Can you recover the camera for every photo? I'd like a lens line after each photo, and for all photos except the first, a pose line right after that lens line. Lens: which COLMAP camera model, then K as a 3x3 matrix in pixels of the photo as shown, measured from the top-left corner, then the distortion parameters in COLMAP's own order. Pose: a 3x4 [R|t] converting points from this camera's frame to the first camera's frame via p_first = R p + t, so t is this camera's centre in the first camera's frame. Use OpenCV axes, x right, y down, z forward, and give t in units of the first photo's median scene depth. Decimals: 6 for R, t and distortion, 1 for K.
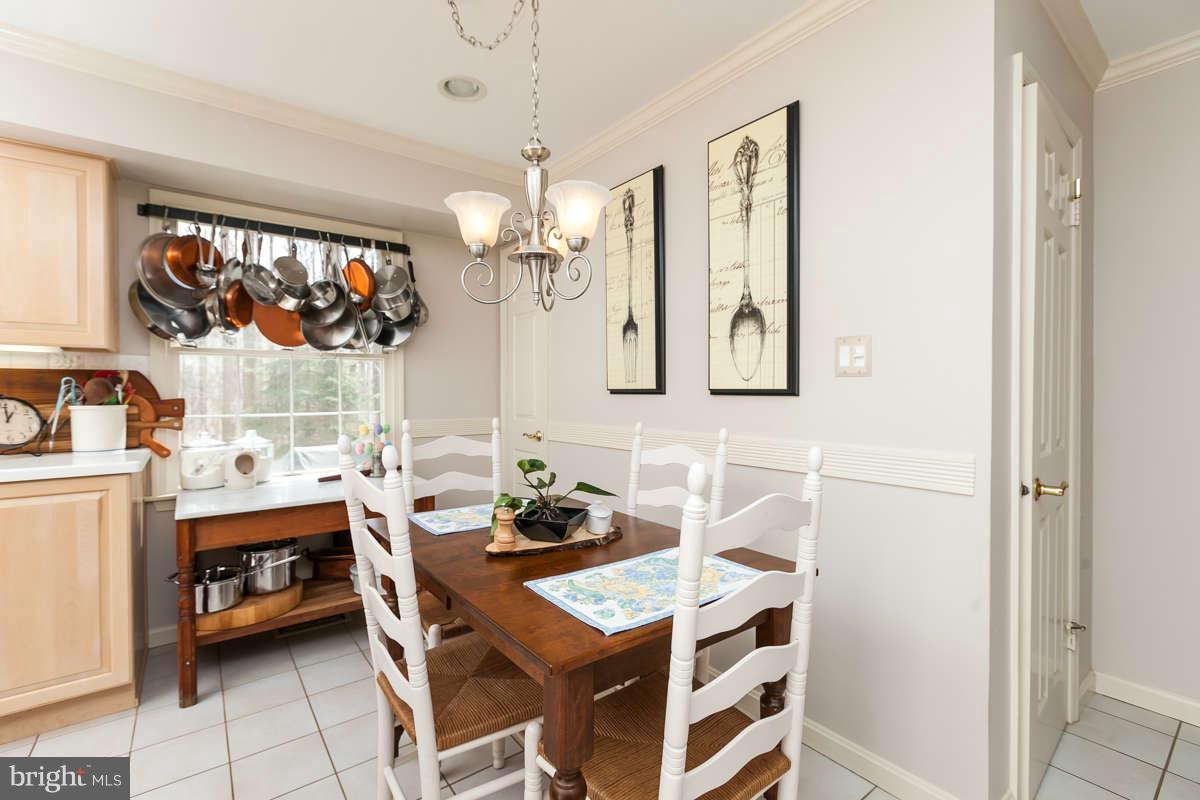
lens RADIAL K [[532.4, 0, 604.7], [0, 532.4, 394.1], [0, 0, 1]] dist [0.001385, 0.000667]
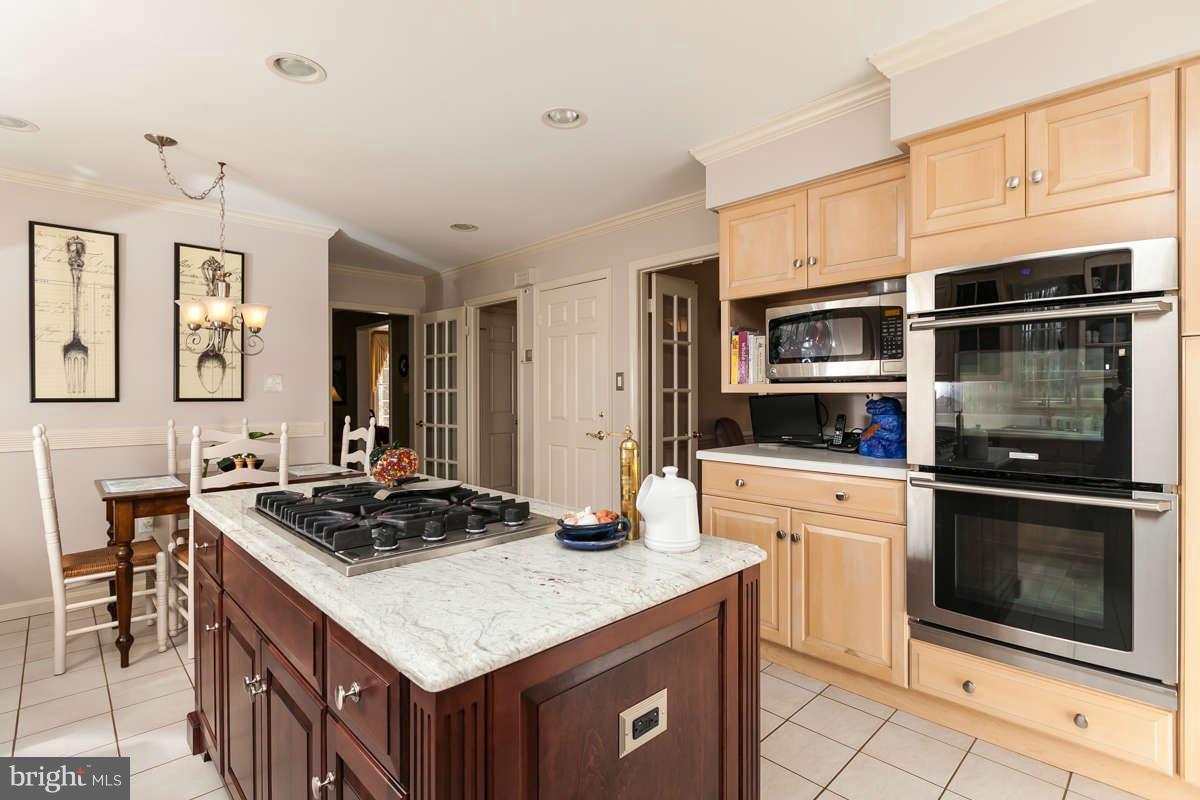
lens RADIAL K [[532.4, 0, 604.7], [0, 532.4, 394.1], [0, 0, 1]] dist [0.001385, 0.000667]
pose [[-0.151299, 0.006757, 0.988465, -1.367720], [0.012608, 0.999908, -0.004905, 0.001763], [-0.988408, 0.011721, -0.151370, -0.018675]]
